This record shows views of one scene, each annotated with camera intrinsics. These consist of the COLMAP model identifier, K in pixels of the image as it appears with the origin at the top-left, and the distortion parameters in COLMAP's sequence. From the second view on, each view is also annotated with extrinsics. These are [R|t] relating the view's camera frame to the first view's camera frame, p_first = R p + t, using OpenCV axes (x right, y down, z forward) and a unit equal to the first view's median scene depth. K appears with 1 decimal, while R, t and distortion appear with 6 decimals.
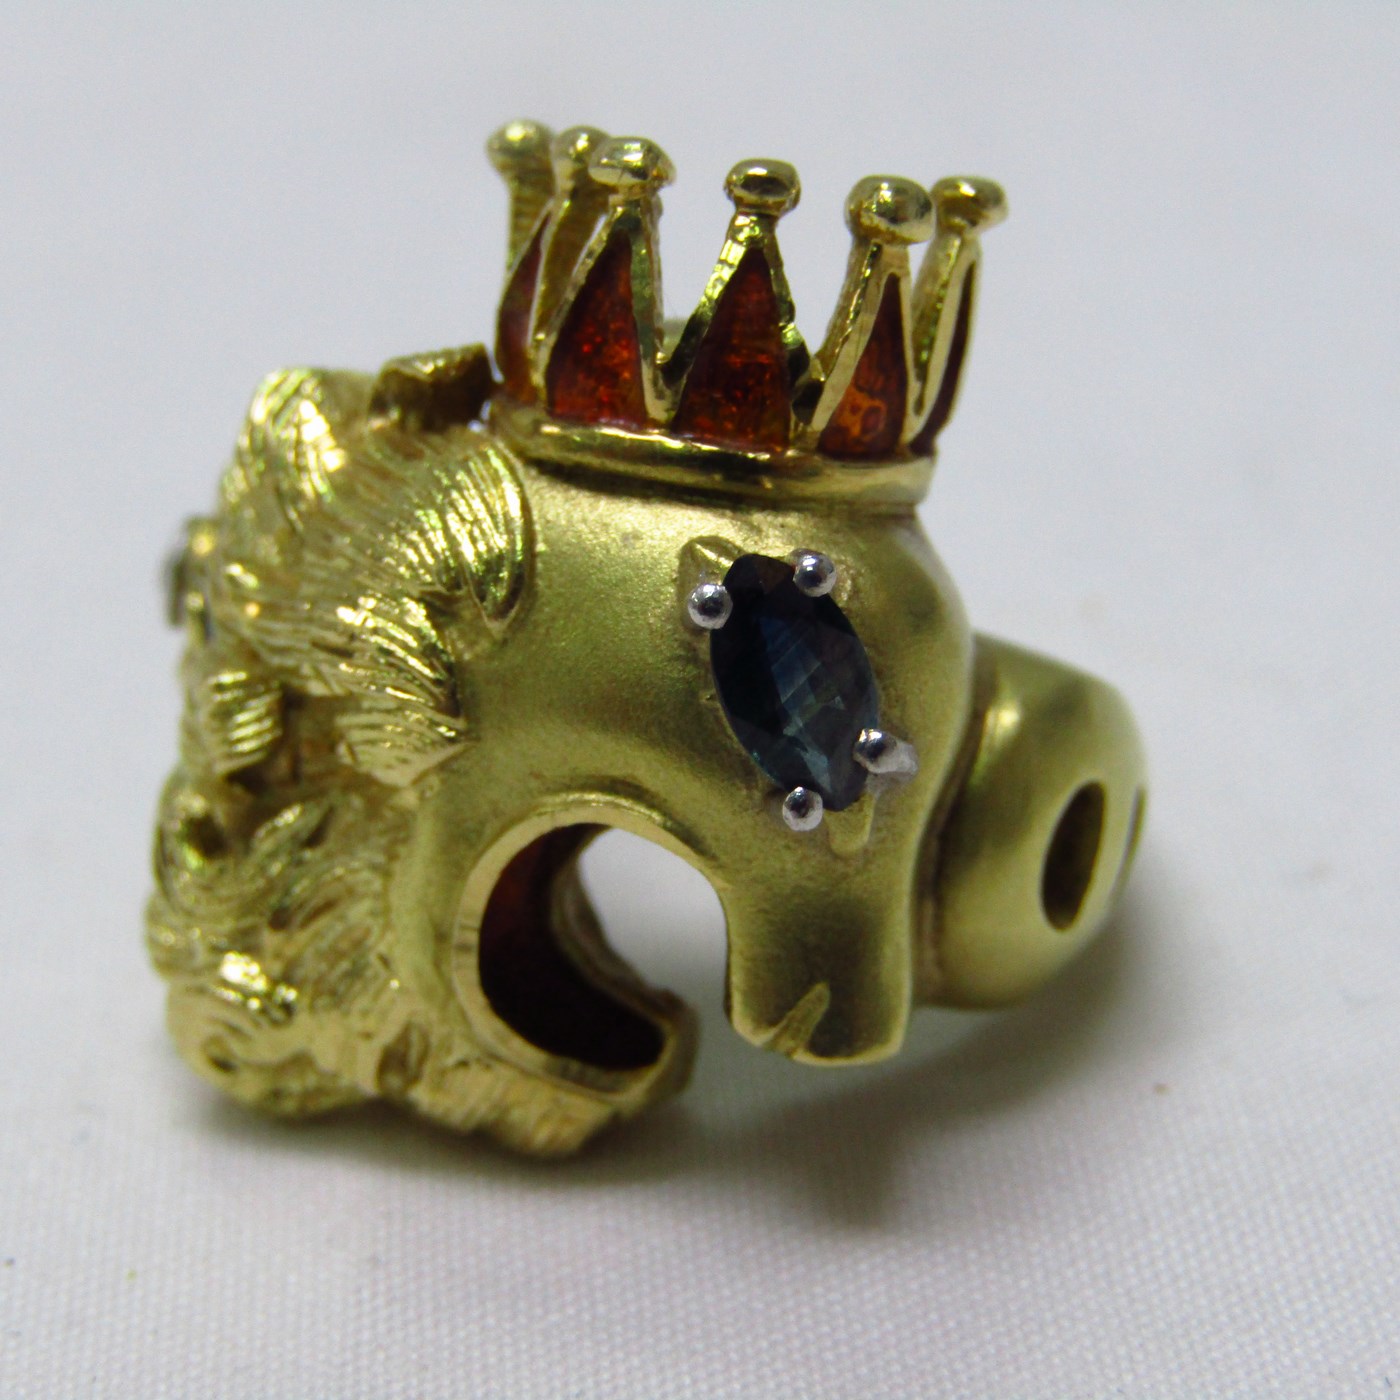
lens RADIAL K [[3964.7, 0, 697.9], [0, 3964.7, 700.5], [0, 0, 1]] dist [-0.296389, 0.000000]
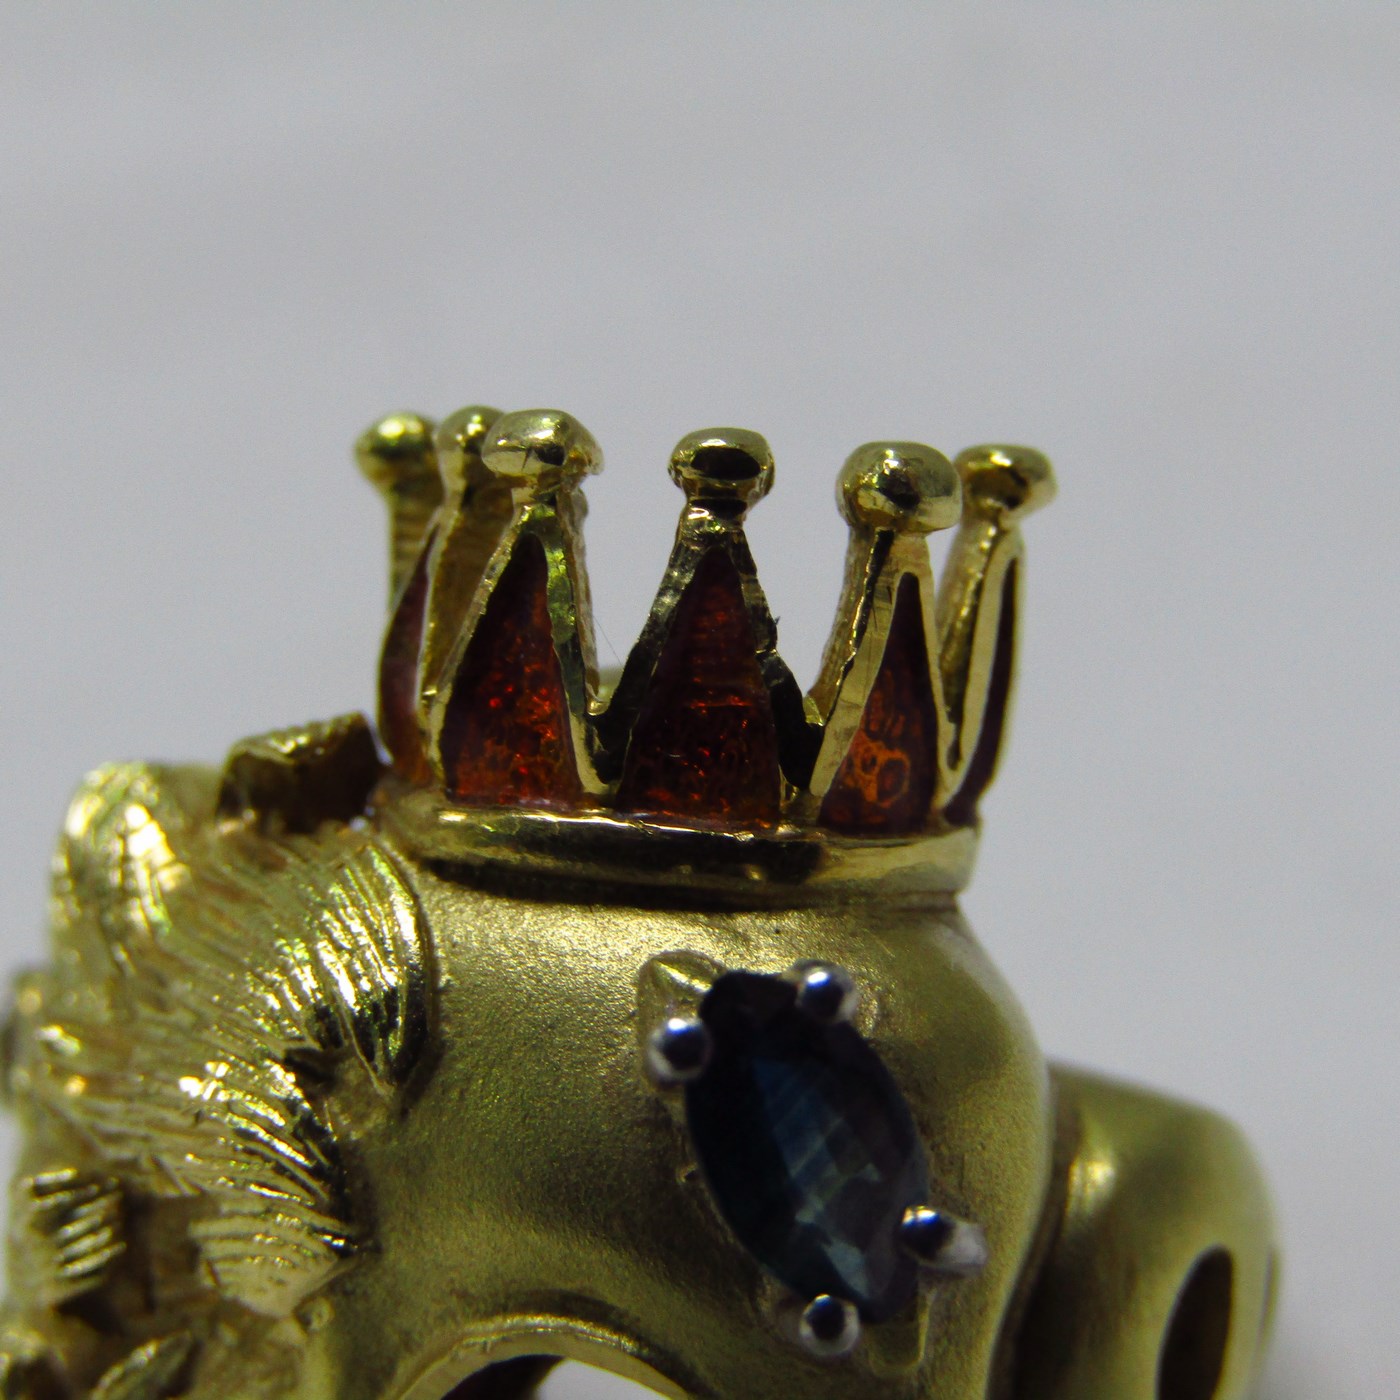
lens RADIAL K [[3576.0, 0, 704.2], [0, 3576.0, 691.2], [0, 0, 1]] dist [-0.354461, 0.000000]
pose [[0.998200, -0.059962, 0.000919, 0.009926], [0.059618, 0.990578, -0.123290, -0.007934], [0.006482, 0.123123, 0.992370, 0.346868]]
